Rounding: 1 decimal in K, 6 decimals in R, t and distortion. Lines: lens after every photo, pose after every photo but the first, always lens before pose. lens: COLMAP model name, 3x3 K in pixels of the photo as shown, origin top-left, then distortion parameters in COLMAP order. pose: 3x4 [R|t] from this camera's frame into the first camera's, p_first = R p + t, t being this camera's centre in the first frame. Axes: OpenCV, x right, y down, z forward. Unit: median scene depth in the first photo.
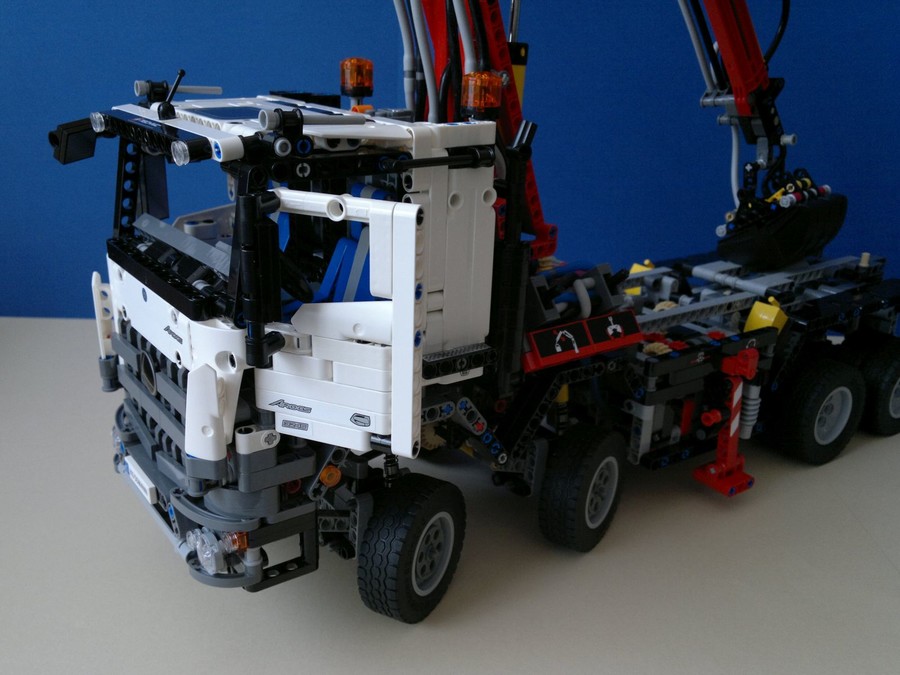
lens RADIAL K [[832.9, 0, 432.4], [0, 832.9, 342.3], [0, 0, 1]] dist [0.091542, -0.217671]
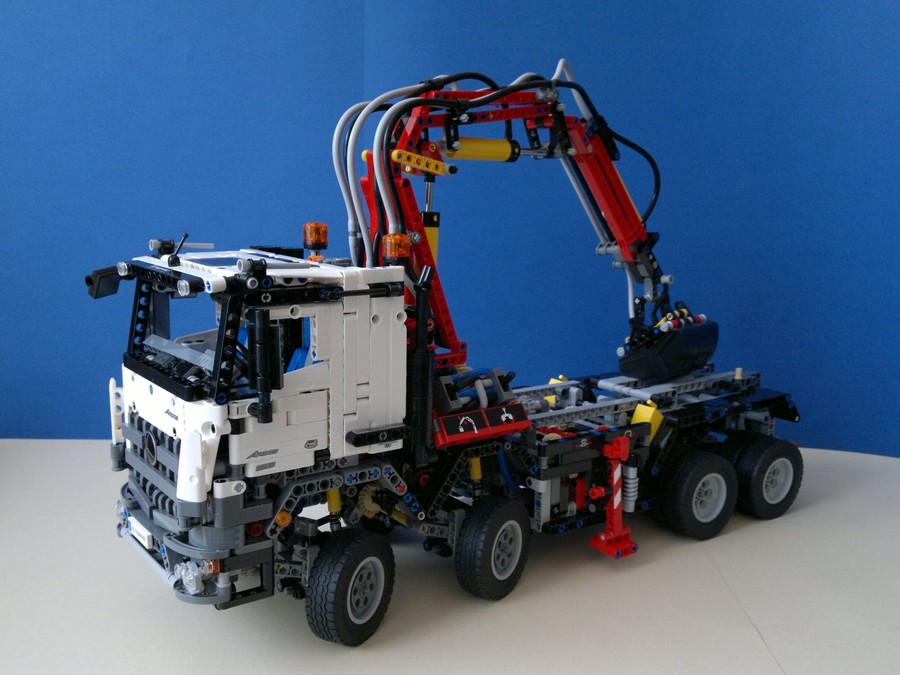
lens RADIAL K [[857.5, 0, 461.6], [0, 857.5, 334.1], [0, 0, 1]] dist [0.133408, -0.377745]
pose [[0.999271, -0.010388, 0.036726, 0.101888], [0.016835, 0.983549, -0.179855, 0.104615], [-0.034253, 0.180342, 0.983007, -0.383462]]
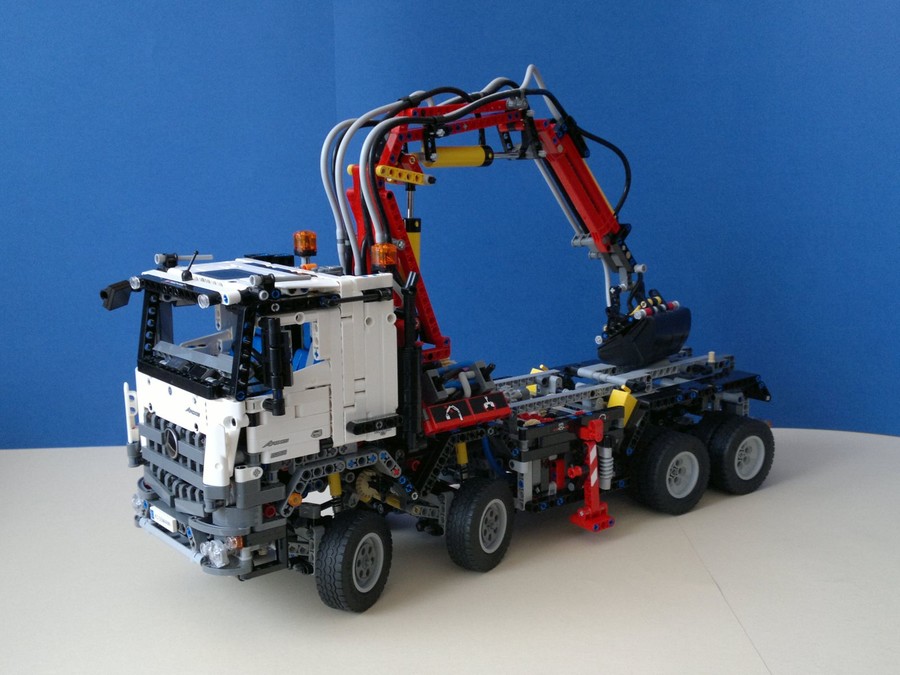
lens RADIAL K [[1023.3, 0, 489.0], [0, 1023.3, 337.4], [0, 0, 1]] dist [0.137772, -0.502513]
pose [[0.995371, -0.045622, 0.084584, 0.075438], [0.058763, 0.985360, -0.160041, 0.162916], [-0.076044, 0.164270, 0.983480, -0.820220]]
